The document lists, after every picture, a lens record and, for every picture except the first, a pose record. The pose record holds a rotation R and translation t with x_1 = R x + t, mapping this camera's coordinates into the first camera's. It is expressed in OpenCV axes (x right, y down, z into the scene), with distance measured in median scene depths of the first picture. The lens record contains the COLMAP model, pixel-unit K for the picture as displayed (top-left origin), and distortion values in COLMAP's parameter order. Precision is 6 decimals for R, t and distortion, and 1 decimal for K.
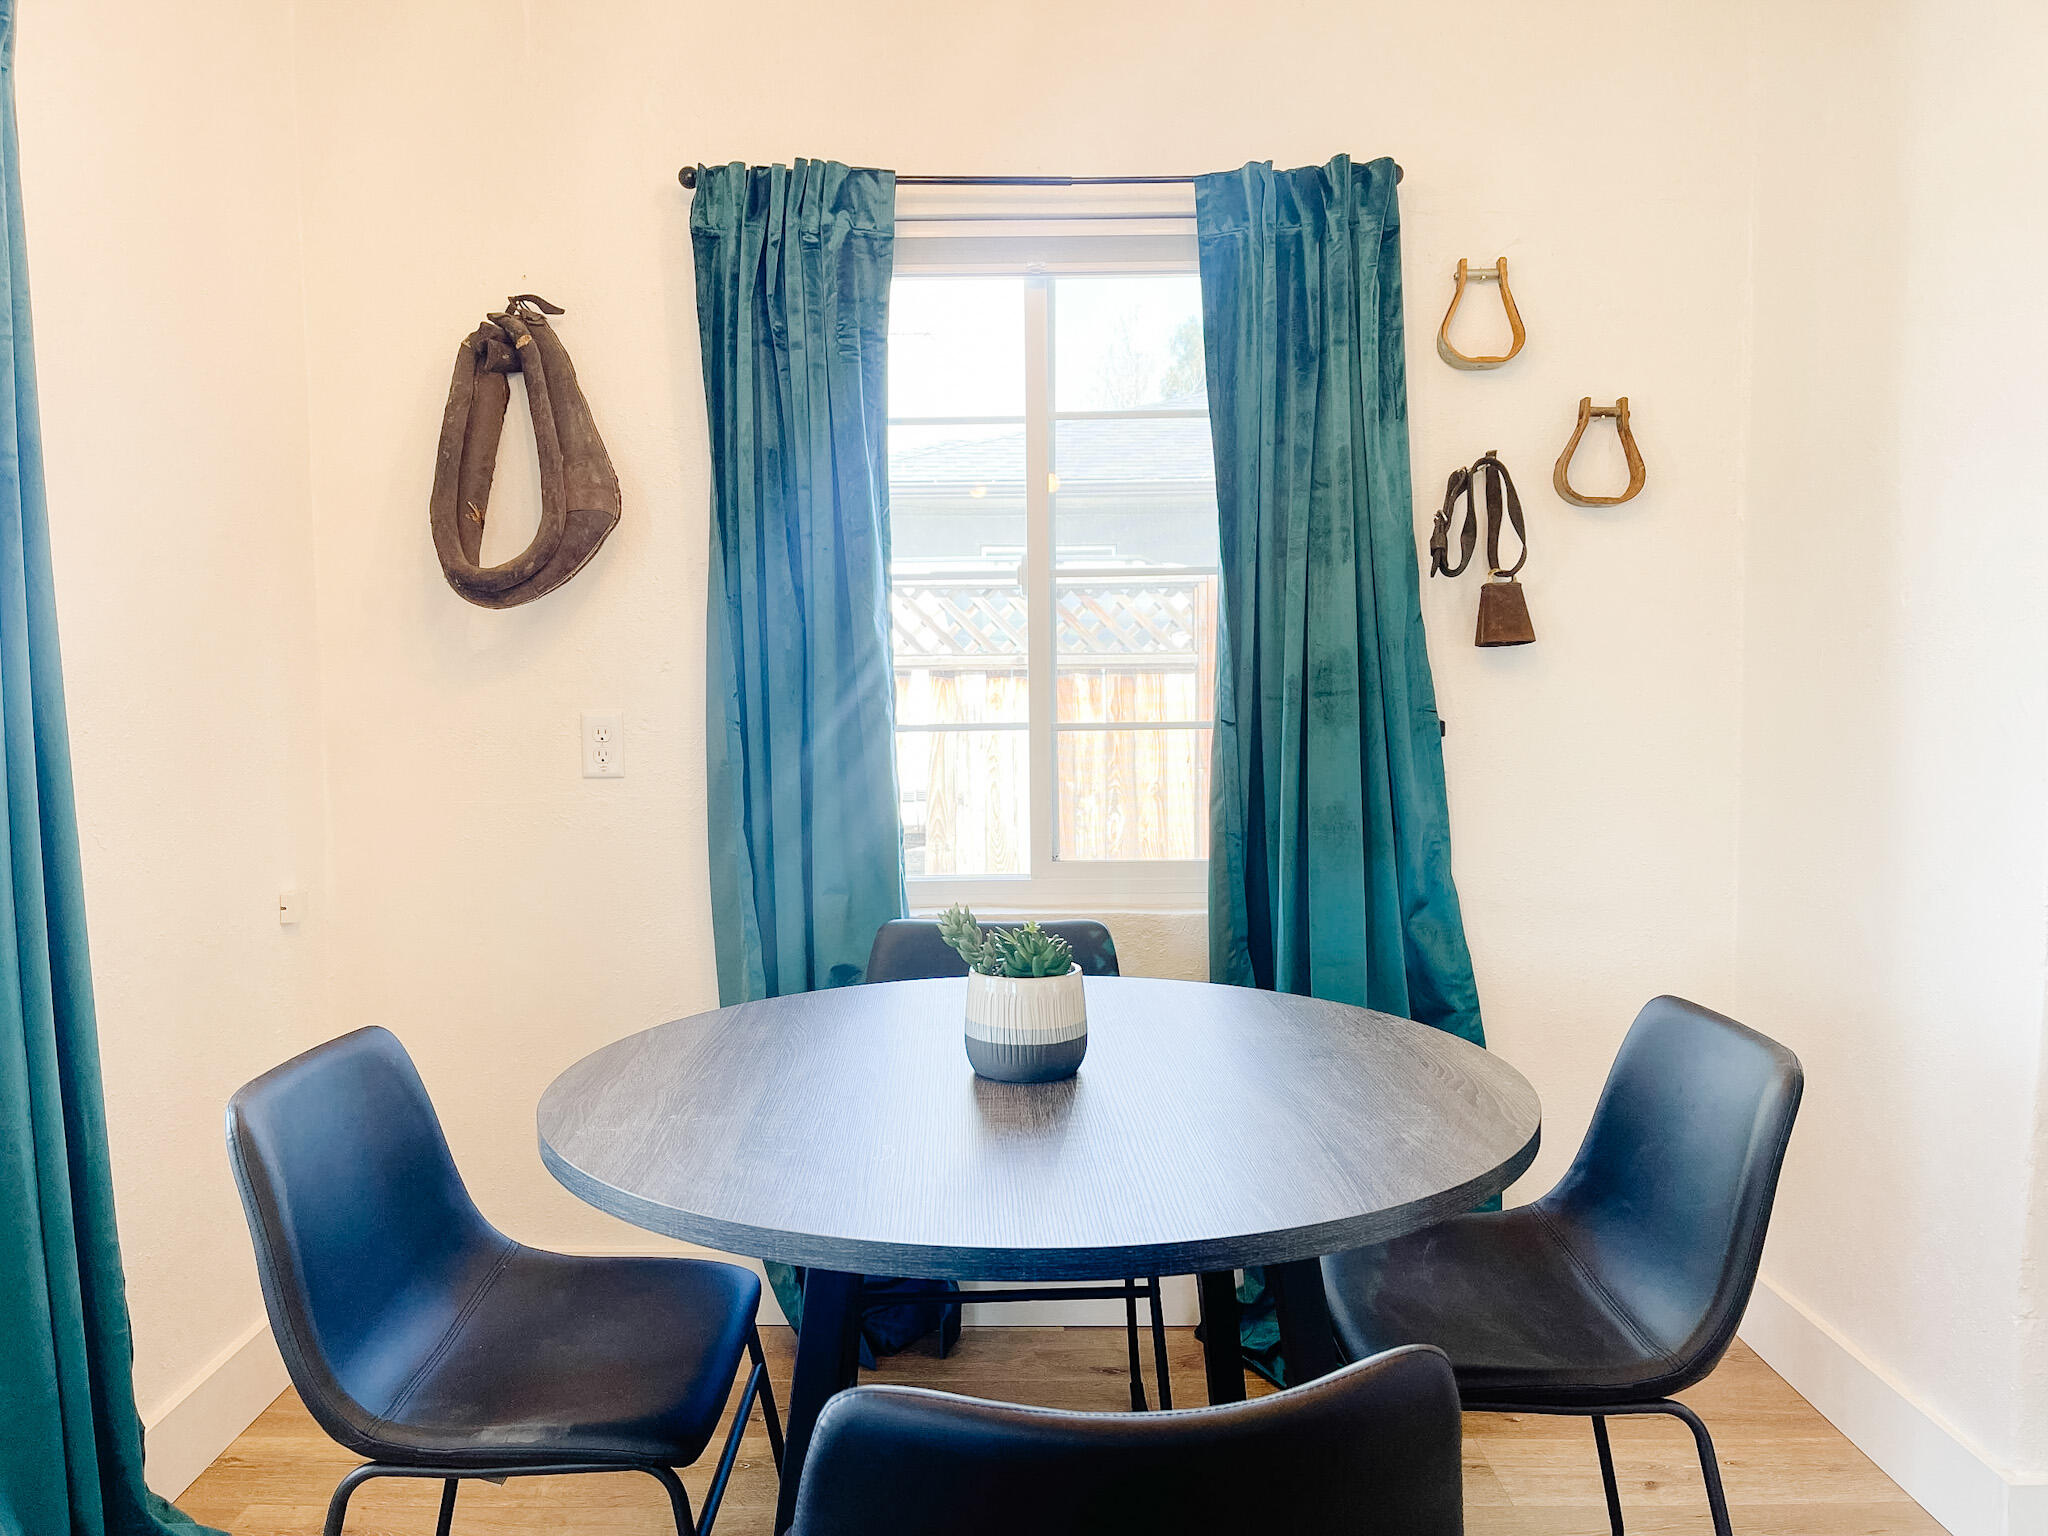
lens RADIAL K [[1530.9, 0, 1009.5], [0, 1530.9, 769.7], [0, 0, 1]] dist [0.066993, -0.082370]
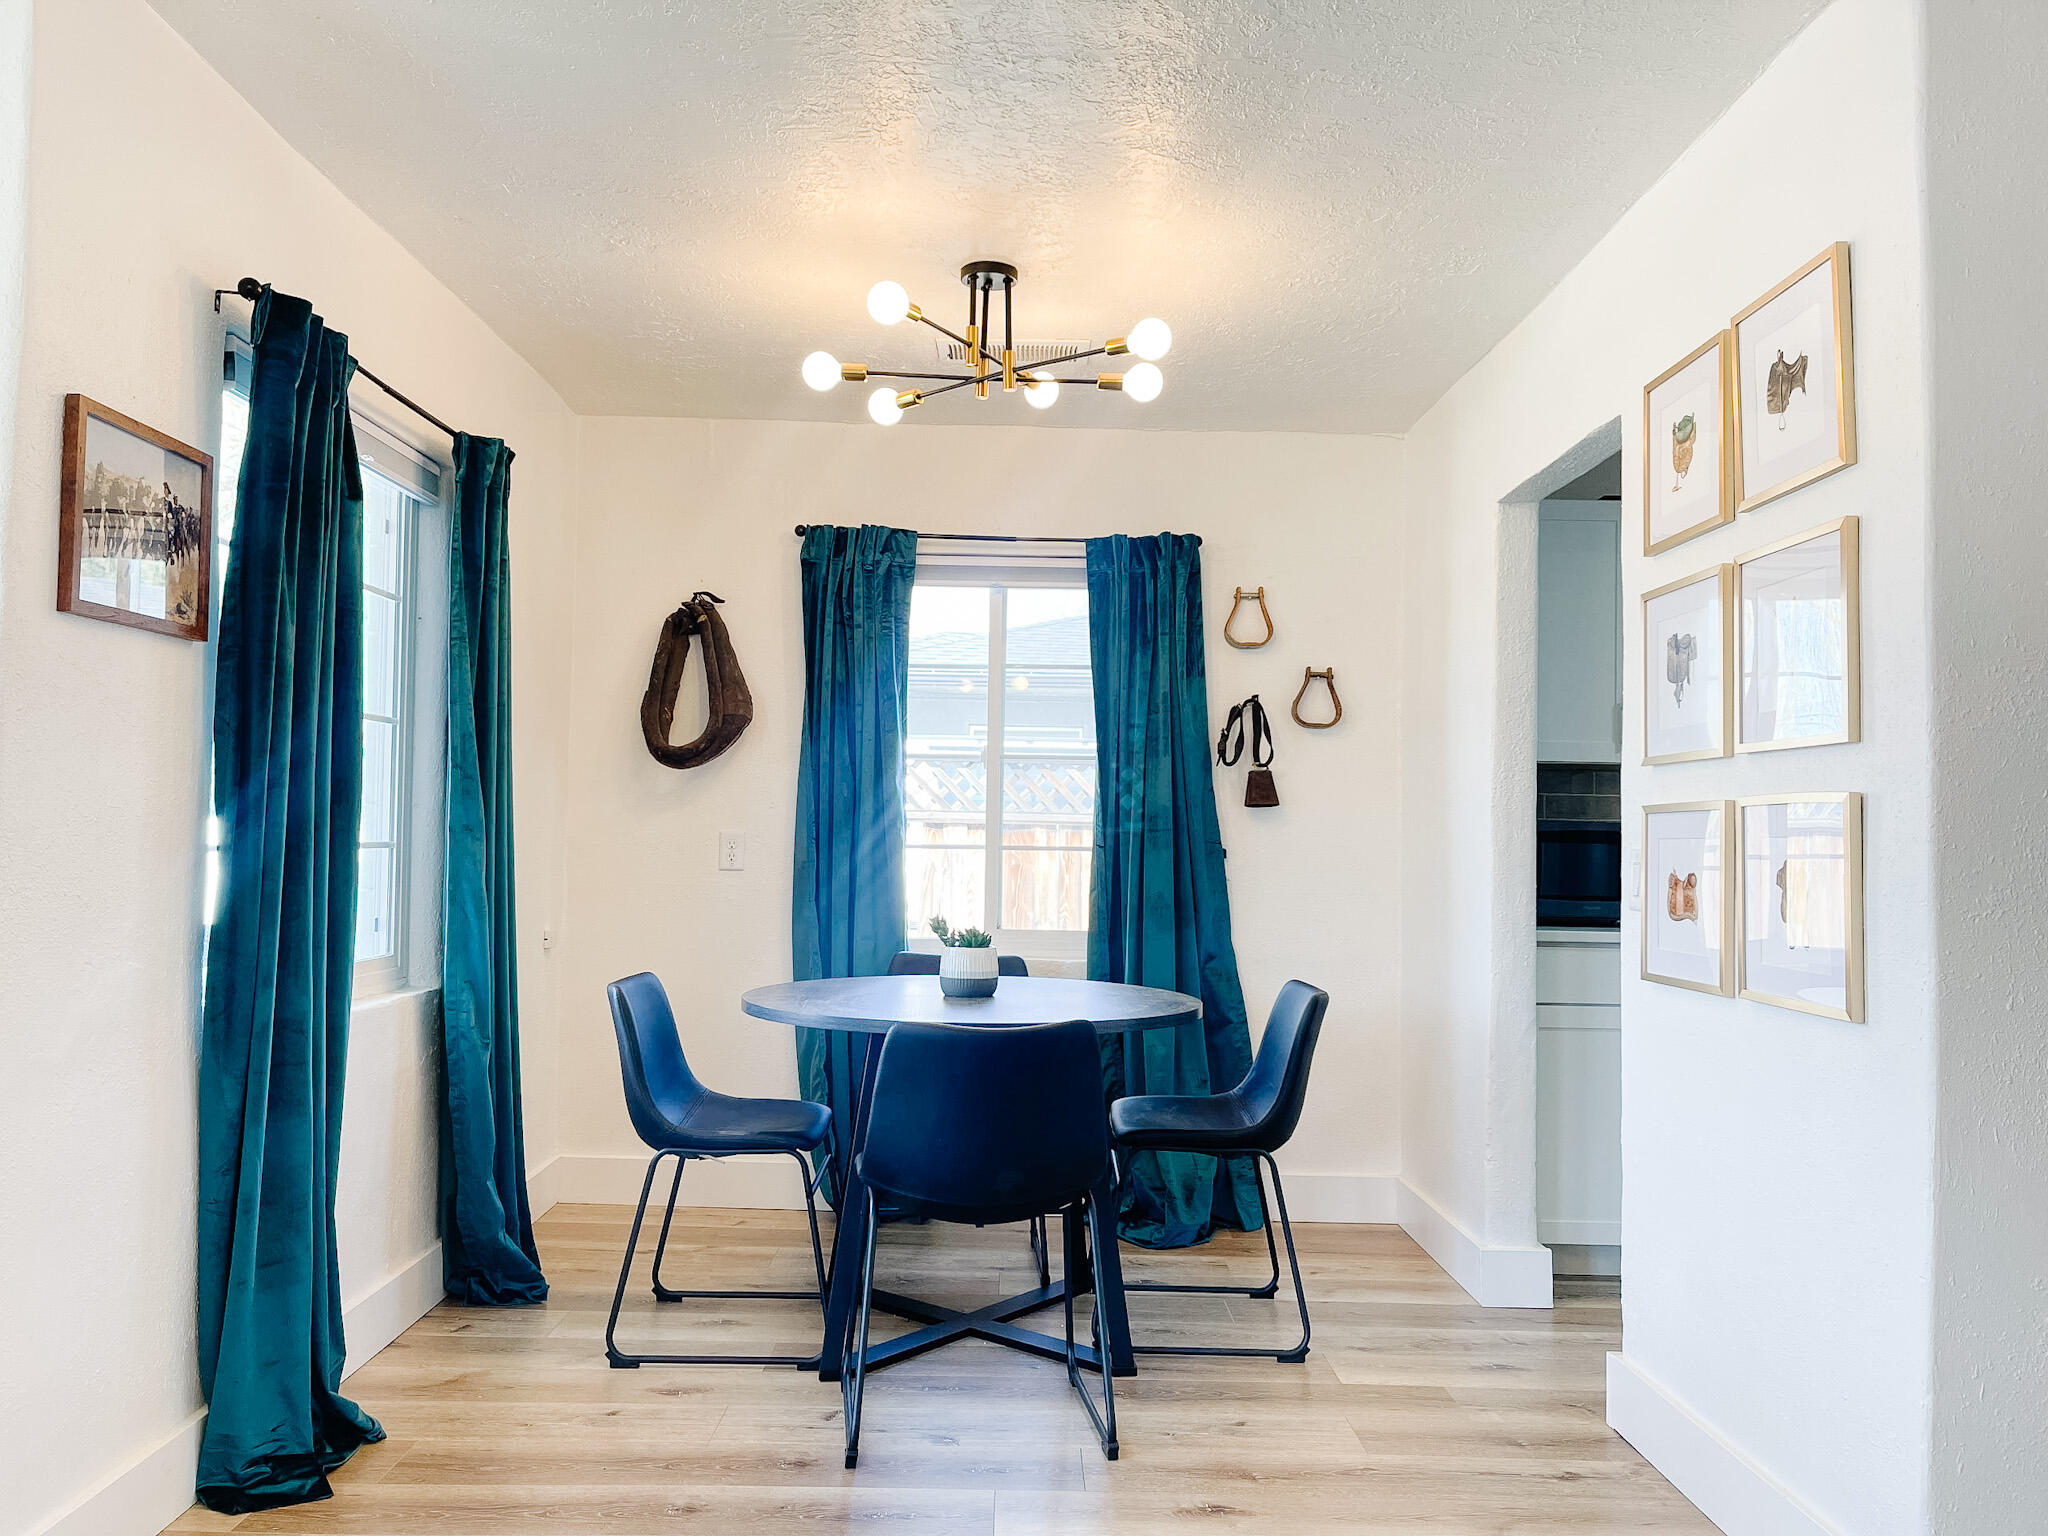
lens RADIAL K [[1530.9, 0, 1016.4], [0, 1530.9, 766.5], [0, 0, 1]] dist [0.066993, -0.082370]
pose [[0.999571, 0.027687, 0.009546, 0.030248], [-0.026446, 0.993358, -0.111984, 0.074986], [-0.012583, 0.111683, 0.993664, -0.713113]]
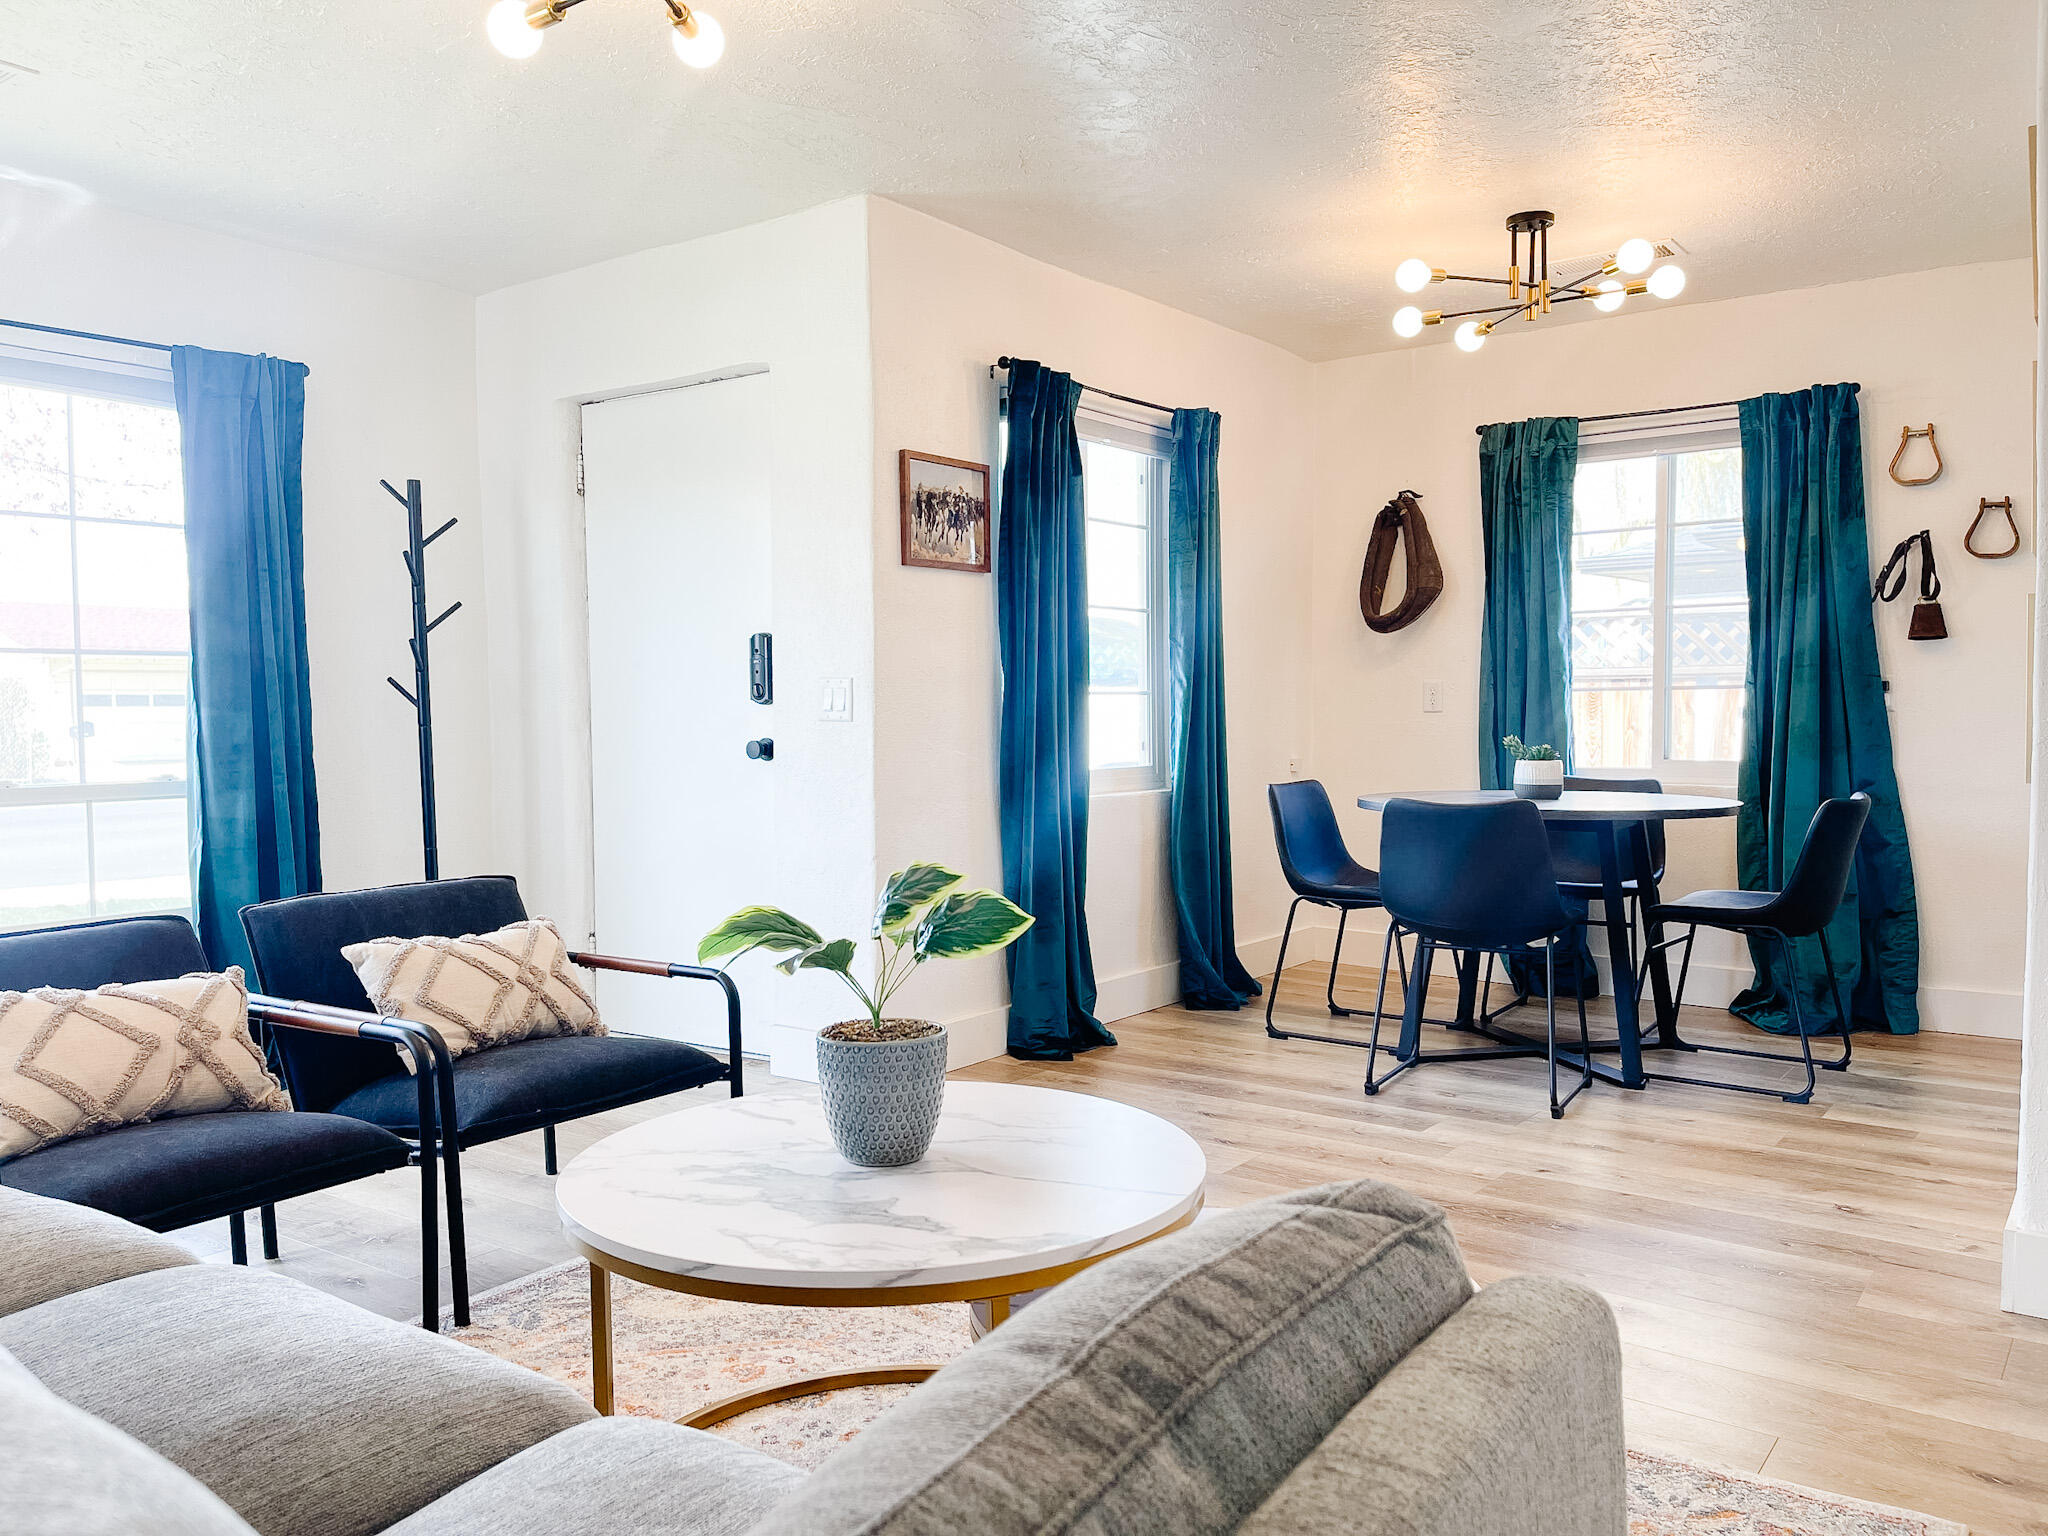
lens RADIAL K [[1530.9, 0, 1008.3], [0, 1530.9, 771.6], [0, 0, 1]] dist [0.066993, -0.082370]
pose [[0.801988, 0.028777, -0.596646, 0.551486], [-0.041403, 0.999115, -0.007464, 0.131598], [0.595903, 0.030689, 0.802470, -1.080649]]
